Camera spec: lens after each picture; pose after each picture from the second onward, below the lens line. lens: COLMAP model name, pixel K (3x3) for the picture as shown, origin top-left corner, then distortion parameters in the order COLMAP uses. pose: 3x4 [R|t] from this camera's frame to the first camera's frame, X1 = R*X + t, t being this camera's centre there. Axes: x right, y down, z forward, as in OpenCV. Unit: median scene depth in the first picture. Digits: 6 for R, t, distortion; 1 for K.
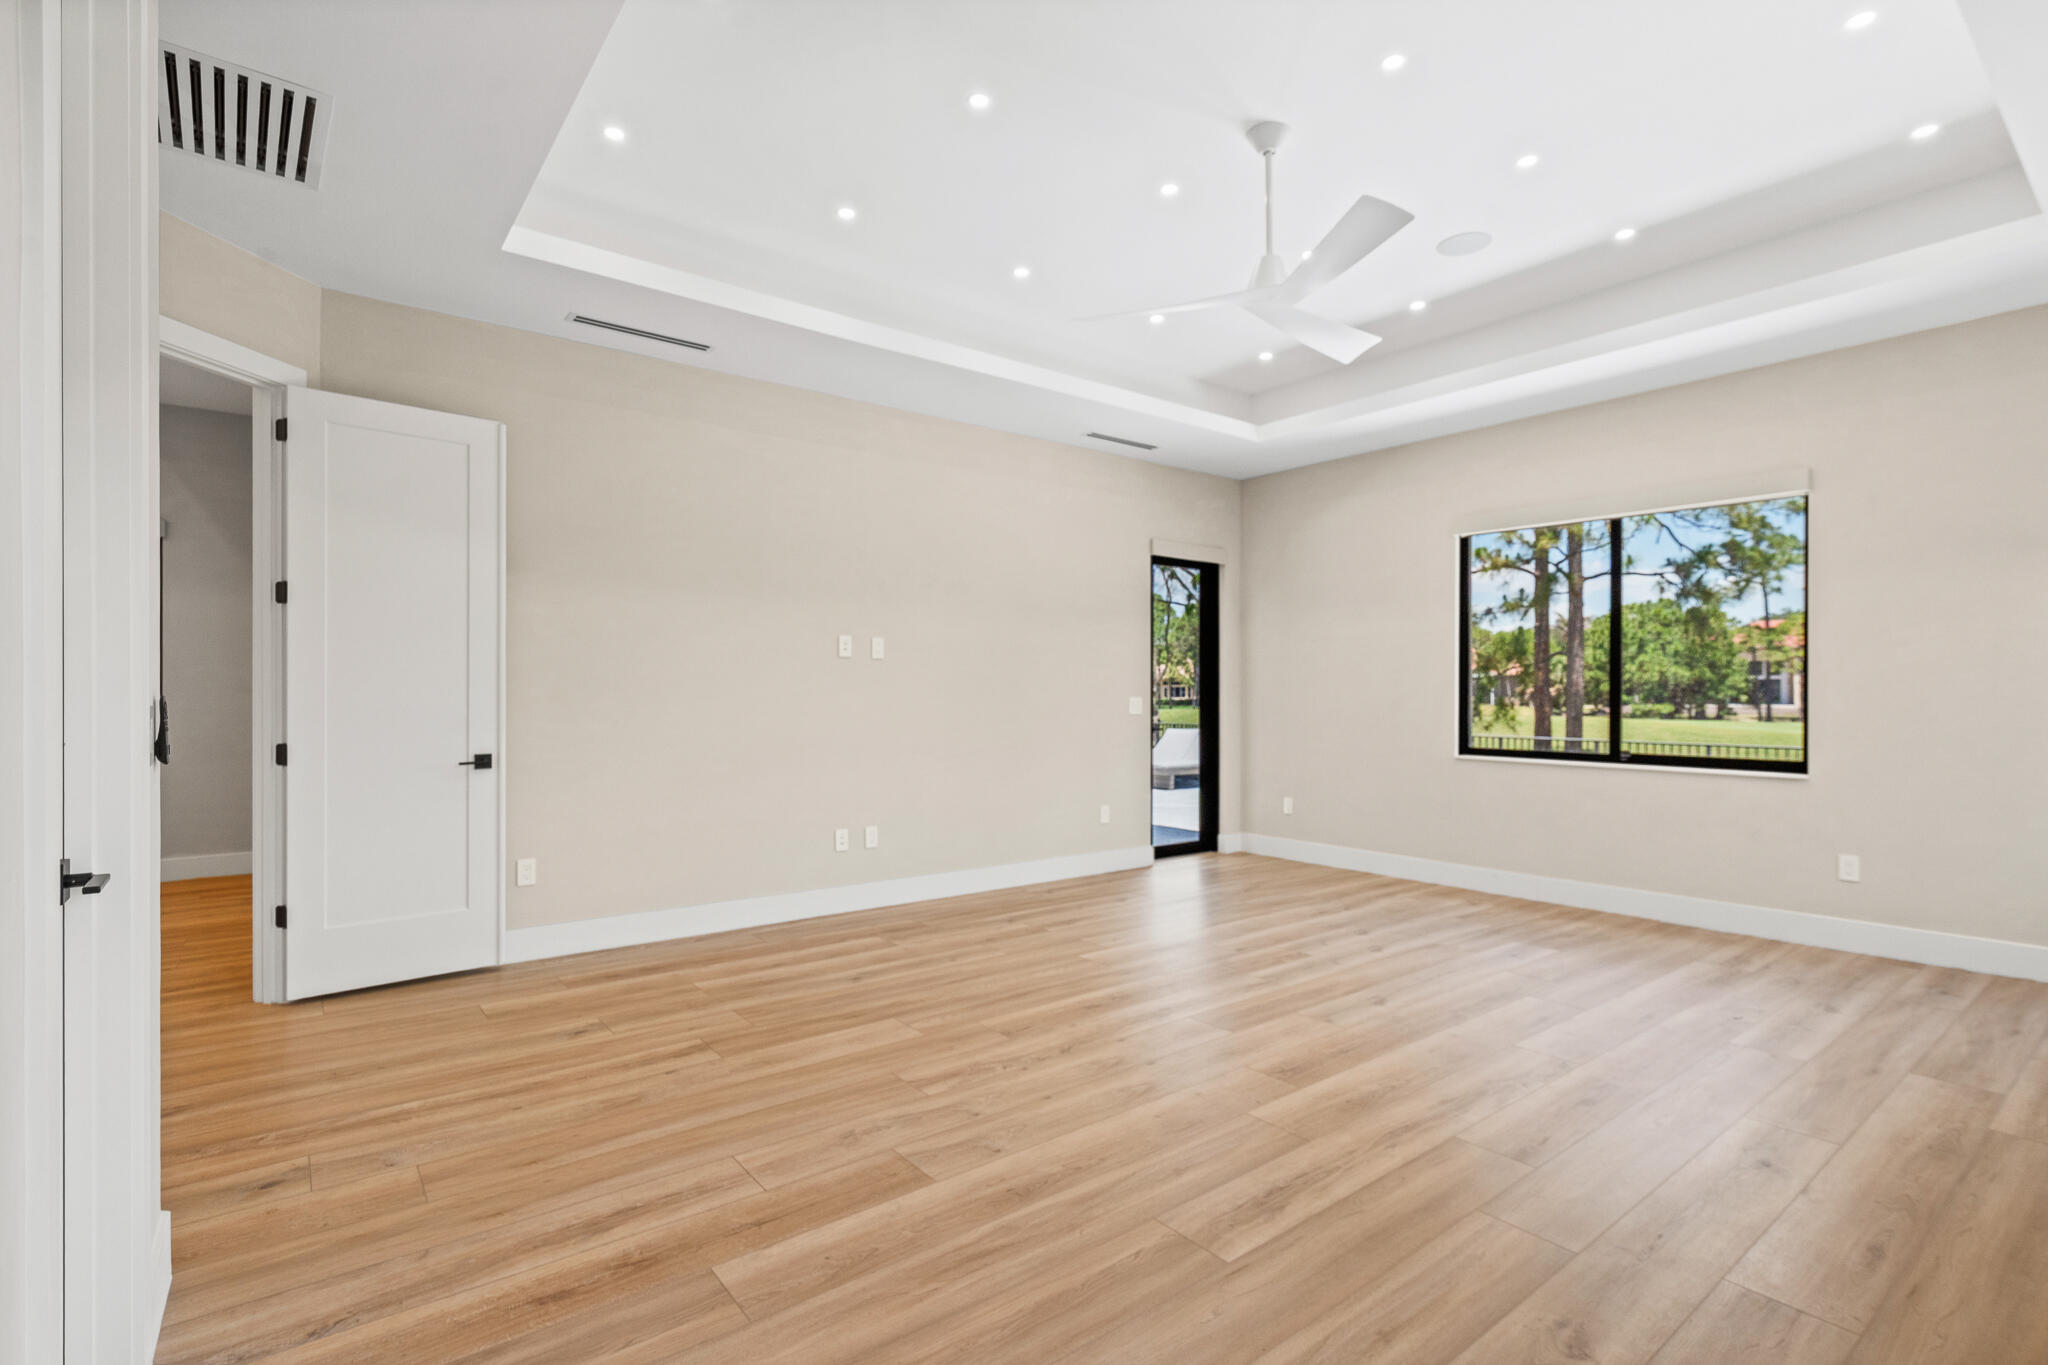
lens RADIAL K [[972.4, 0, 1018.9], [0, 972.4, 661.0], [0, 0, 1]] dist [-0.002758, -0.000837]
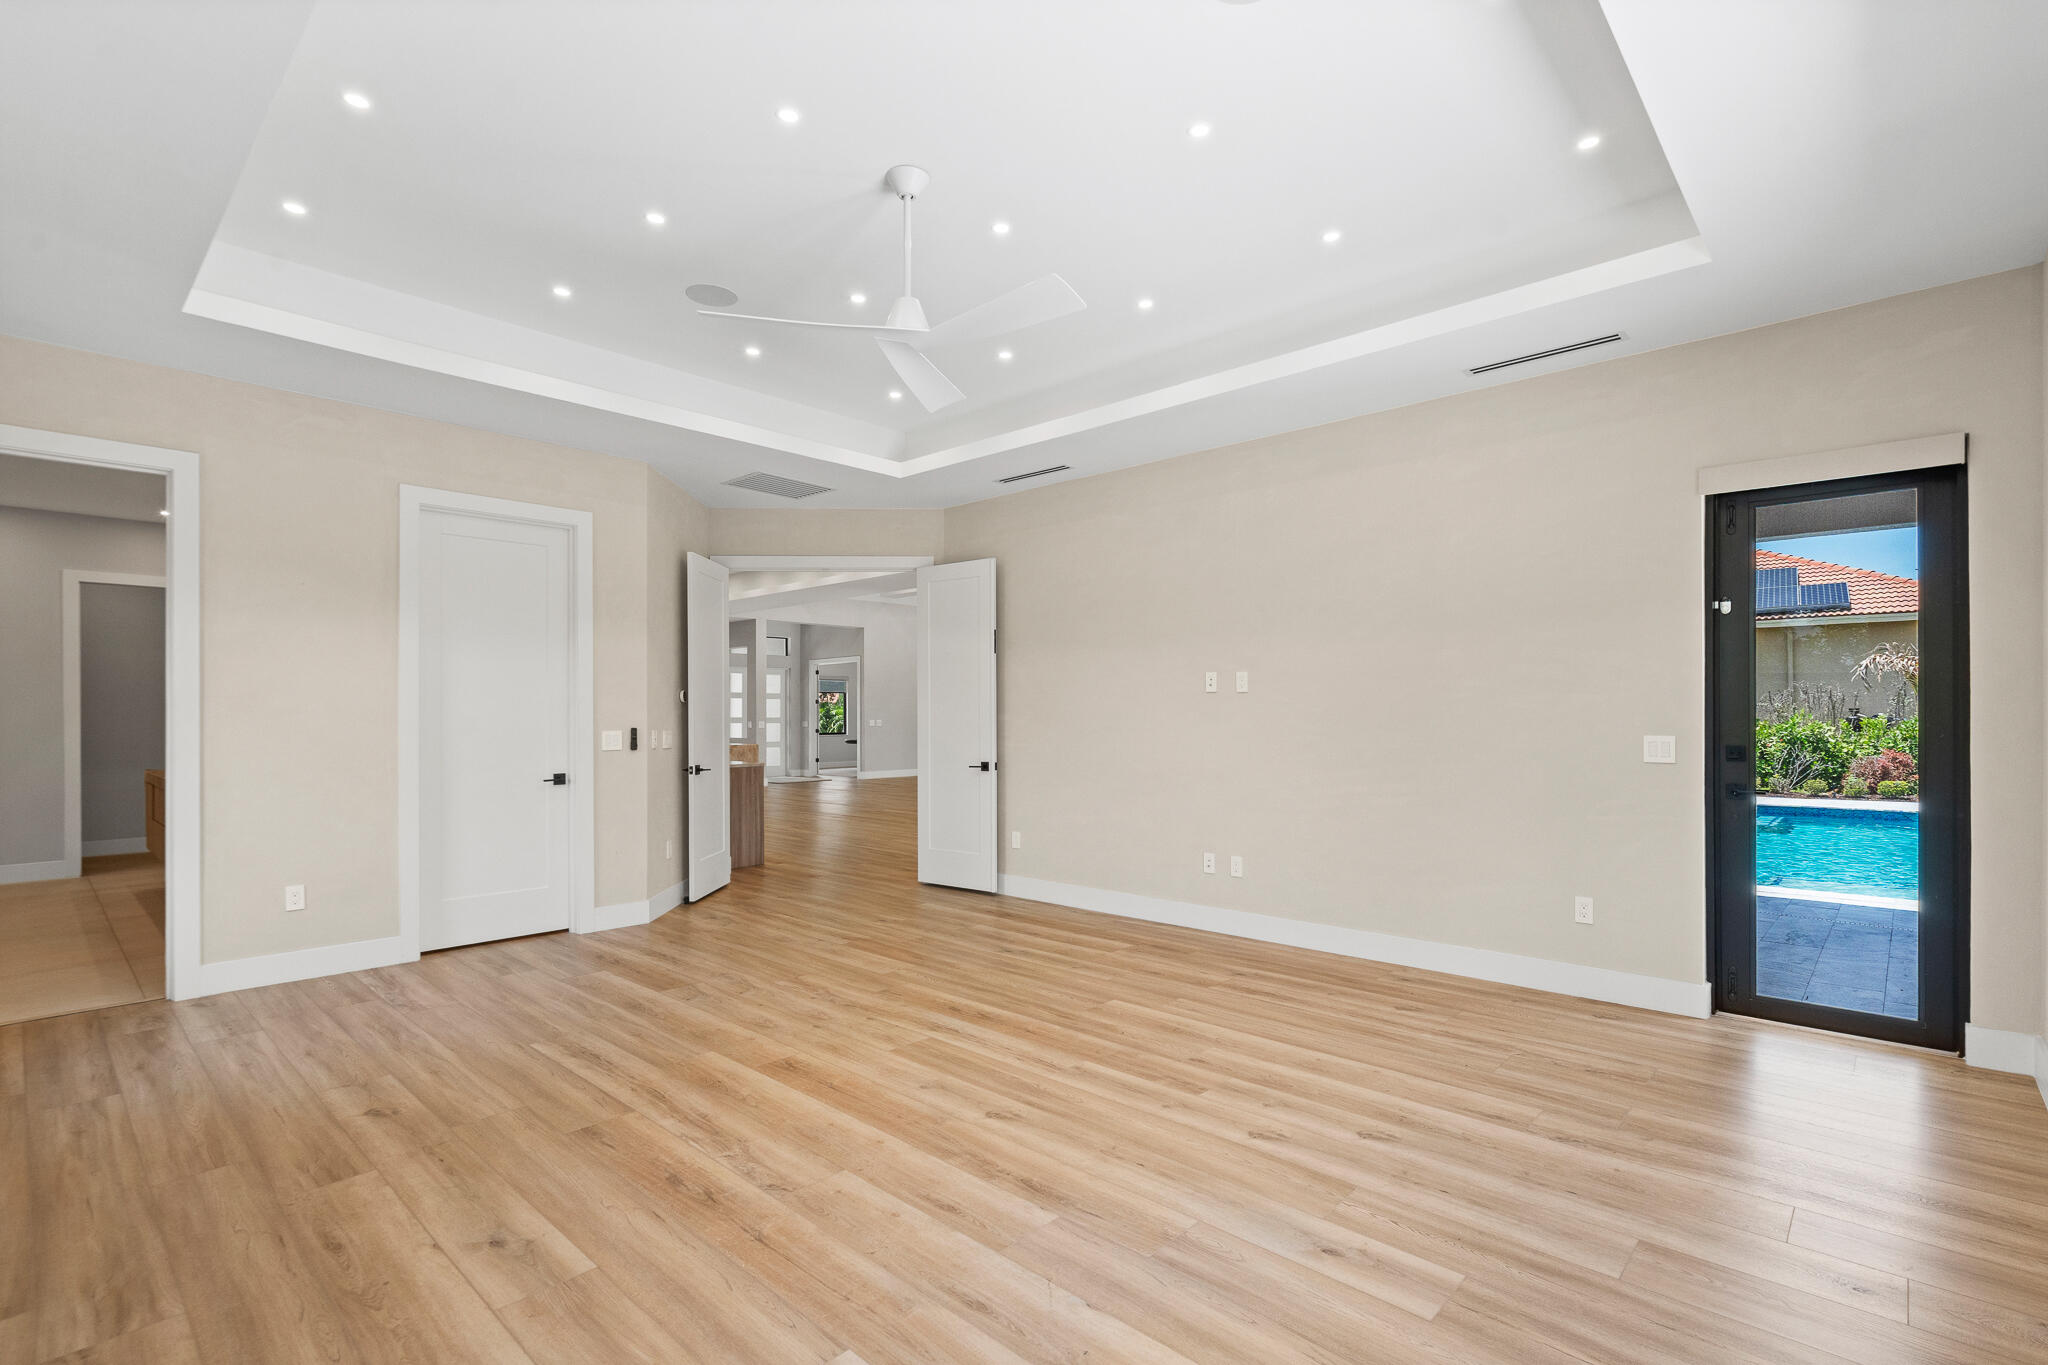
lens RADIAL K [[951.0, 0, 1024.0], [0, 951.0, 682.5], [0, 0, 1]] dist [0.001210, -0.001457]
pose [[0.146299, -0.036951, -0.988550, 1.198443], [0.036346, 0.998828, -0.031956, 0.016482], [0.988572, -0.031255, 0.147471, 0.936530]]
